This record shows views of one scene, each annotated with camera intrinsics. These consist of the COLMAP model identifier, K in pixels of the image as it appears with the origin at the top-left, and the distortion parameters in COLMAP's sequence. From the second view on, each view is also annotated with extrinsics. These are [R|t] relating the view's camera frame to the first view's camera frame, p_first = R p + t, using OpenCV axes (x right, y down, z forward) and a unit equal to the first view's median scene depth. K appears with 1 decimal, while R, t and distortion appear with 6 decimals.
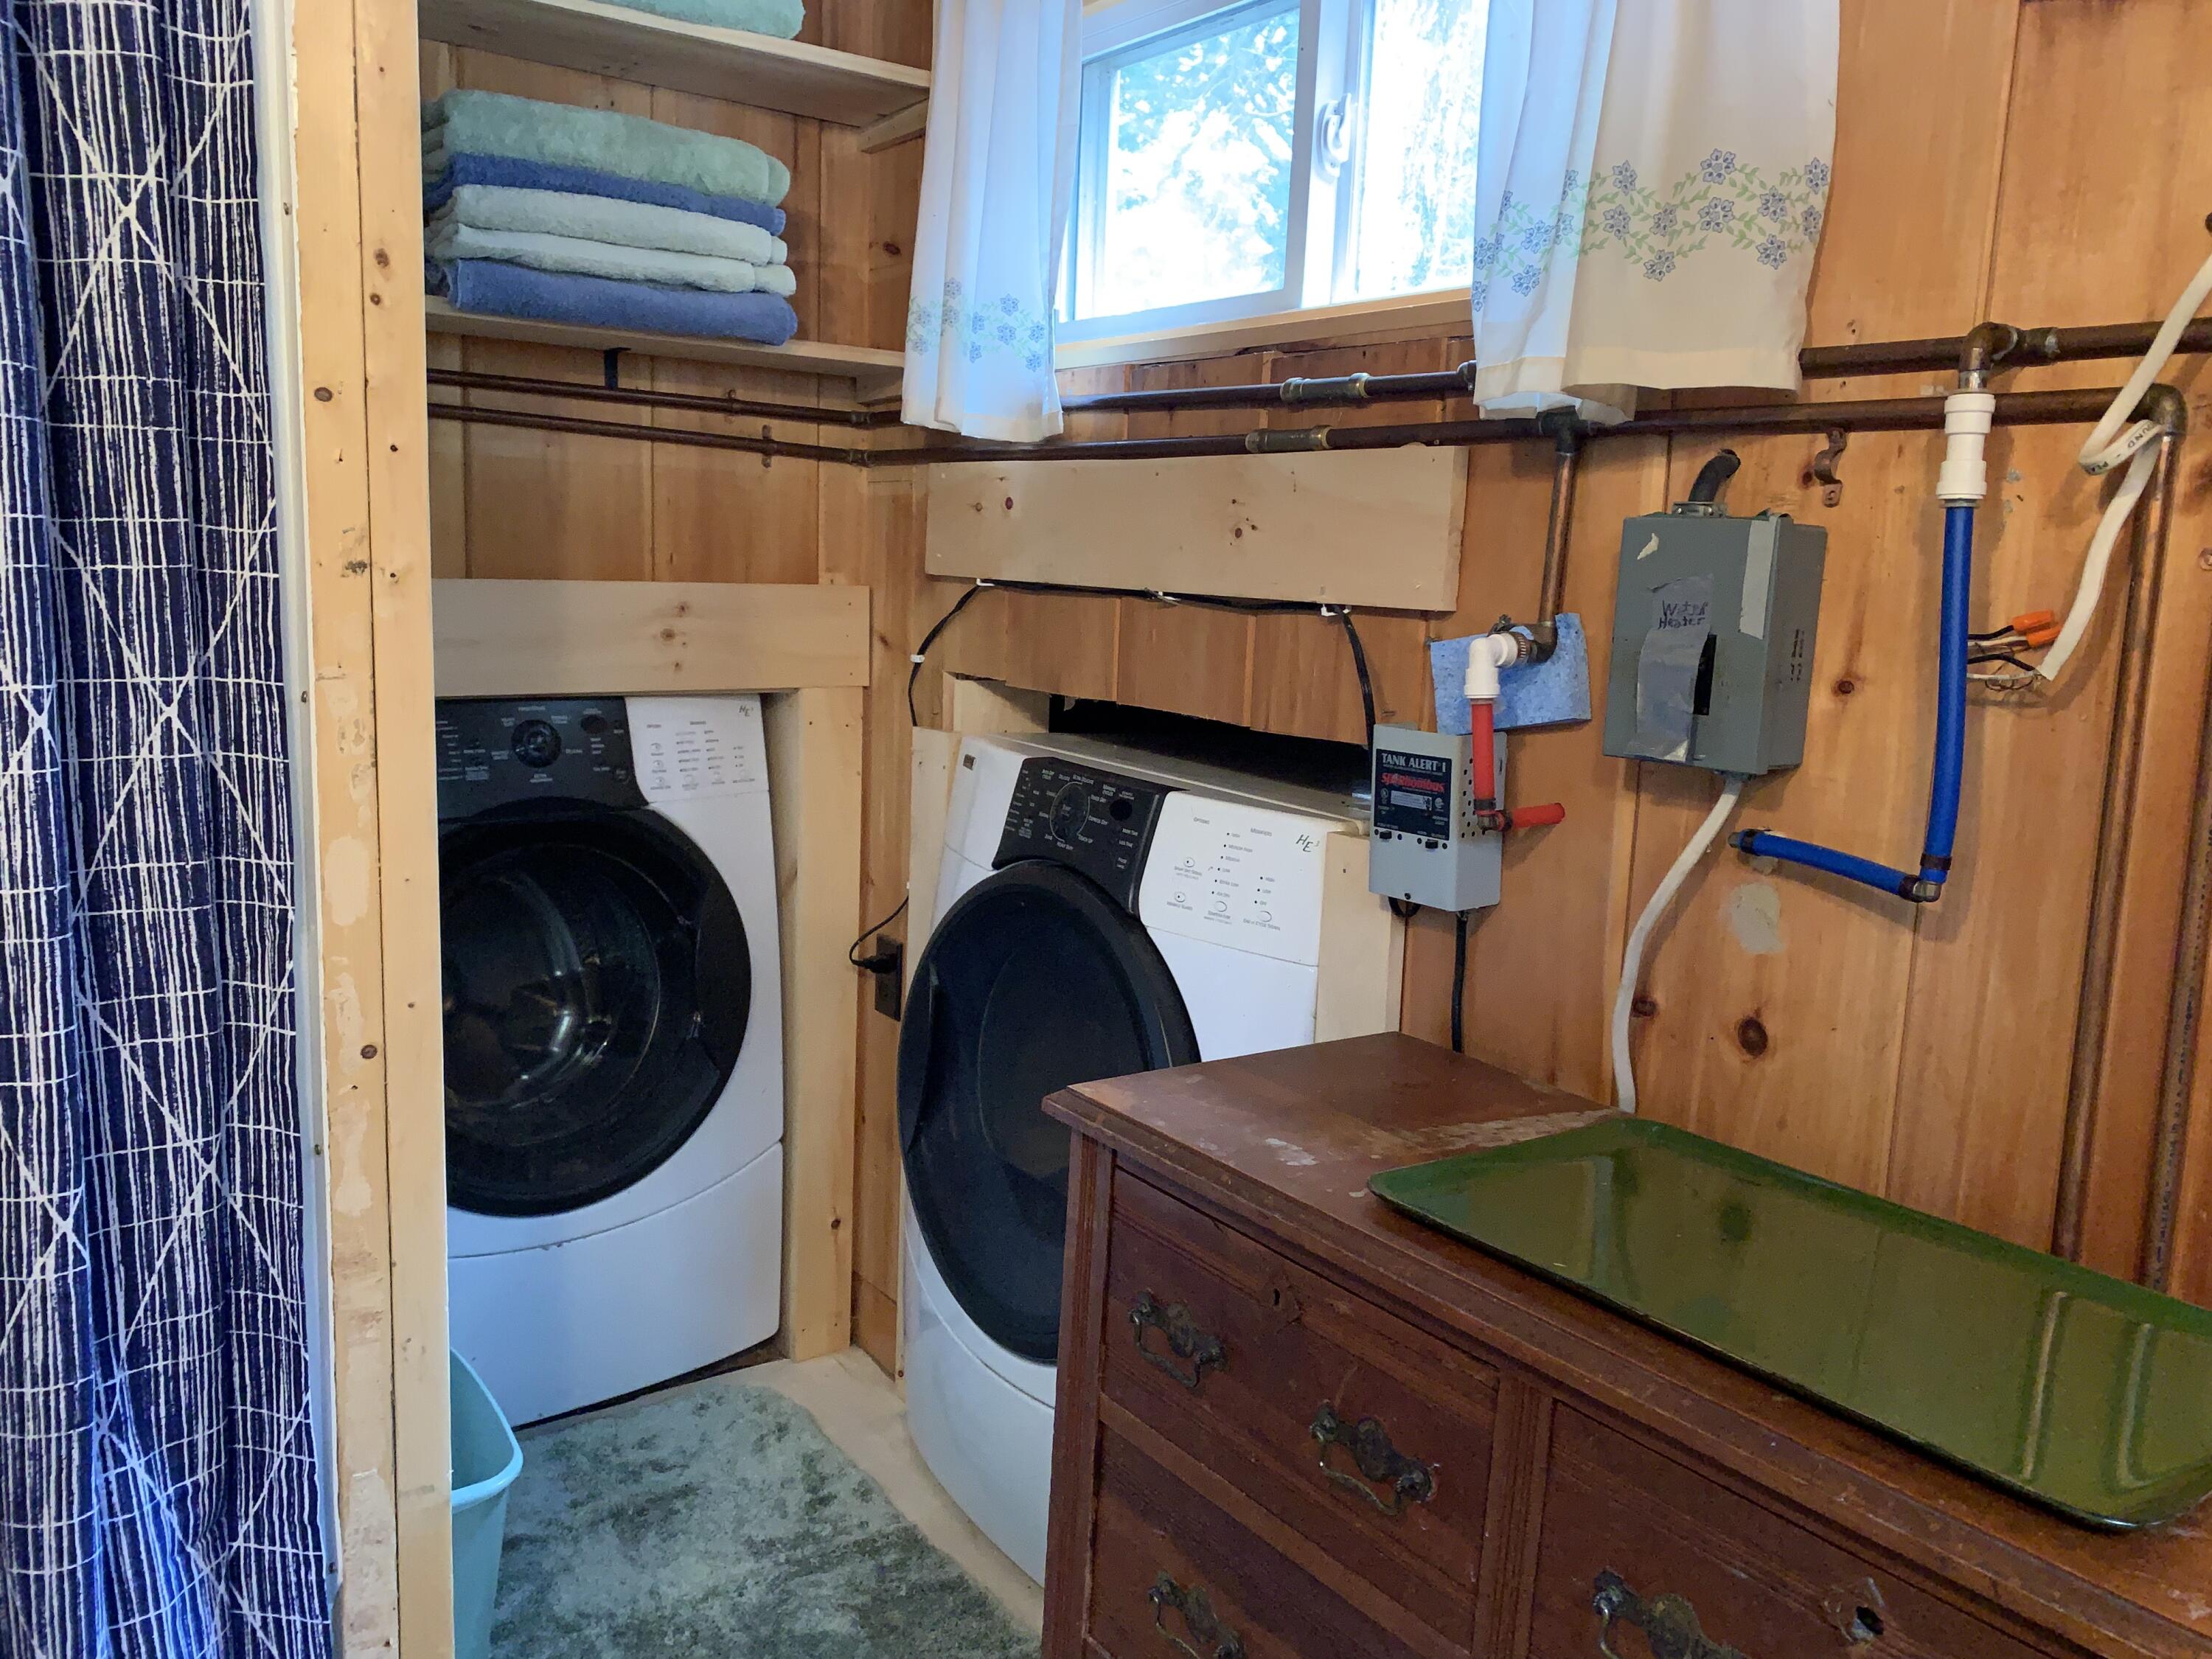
lens RADIAL K [[1692.1, 0, 1095.9], [0, 1692.1, 810.8], [0, 0, 1]] dist [0.057094, -0.069752]
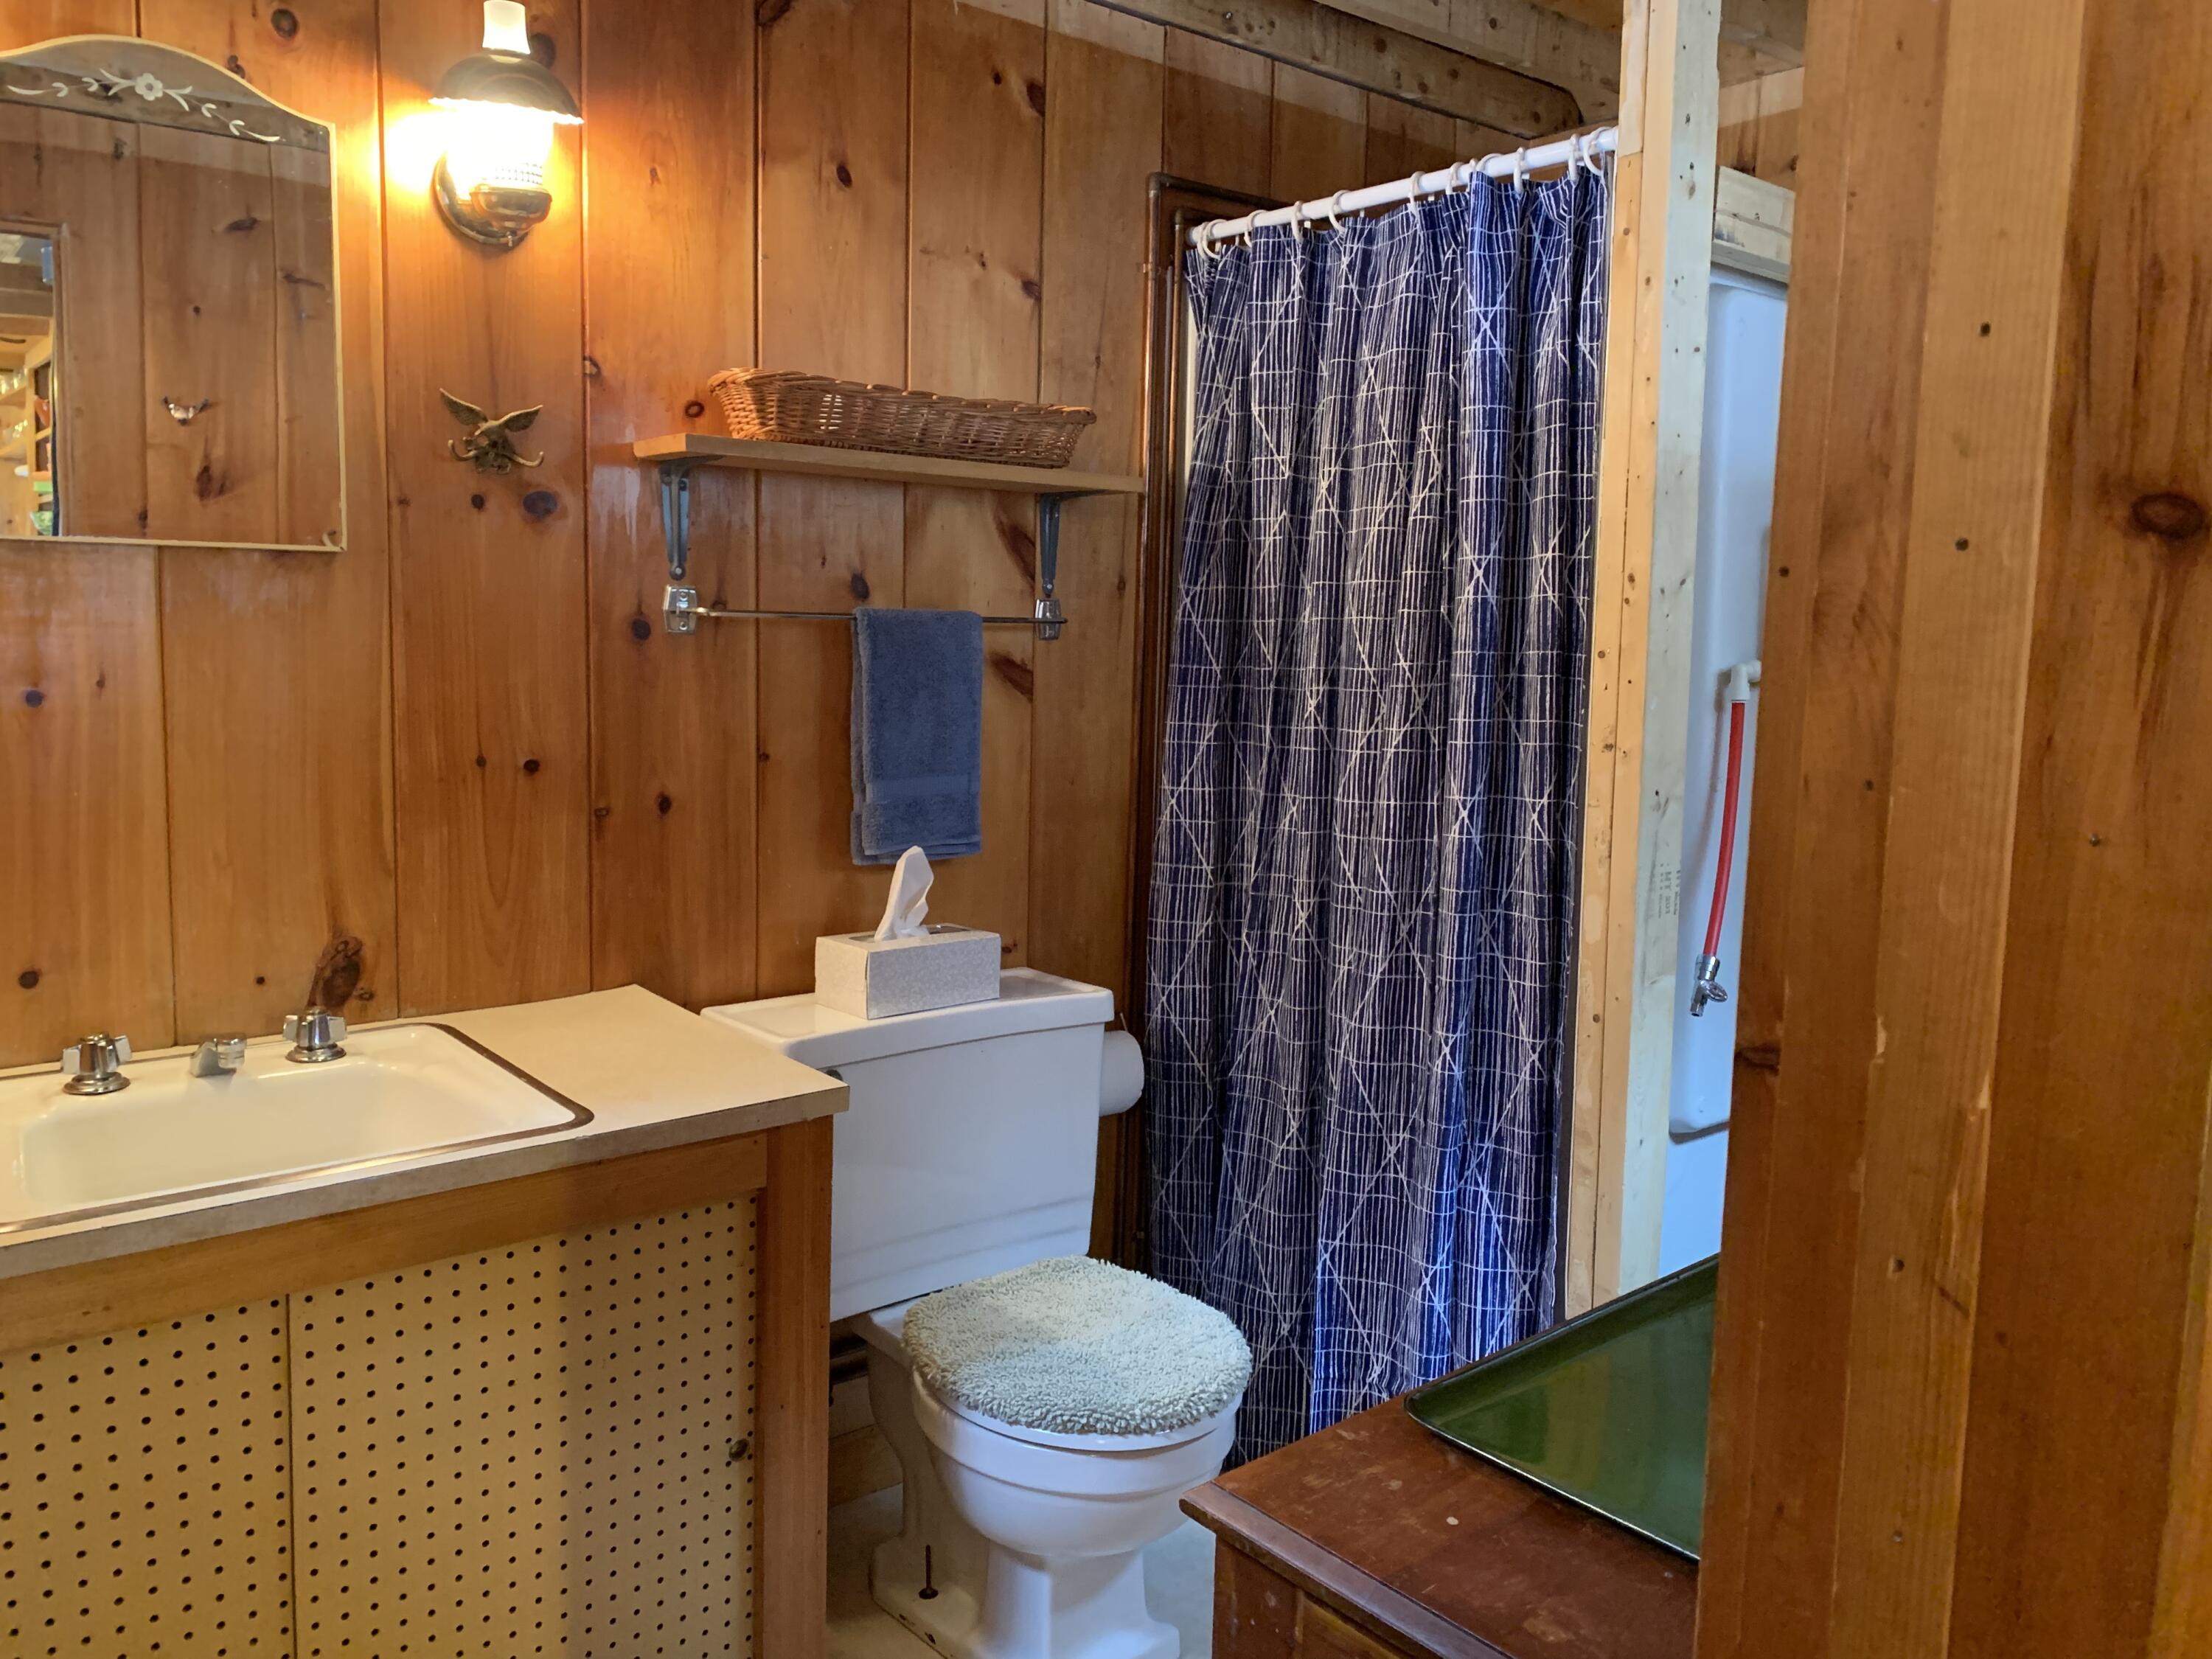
lens RADIAL K [[1673.7, 0, 1109.1], [0, 1673.7, 816.4], [0, 0, 1]] dist [0.036476, -0.068748]
pose [[0.076303, 0.073078, -0.994403, 1.311699], [-0.161784, 0.985002, 0.059973, -0.091869], [0.983872, 0.156302, 0.086981, 0.338368]]
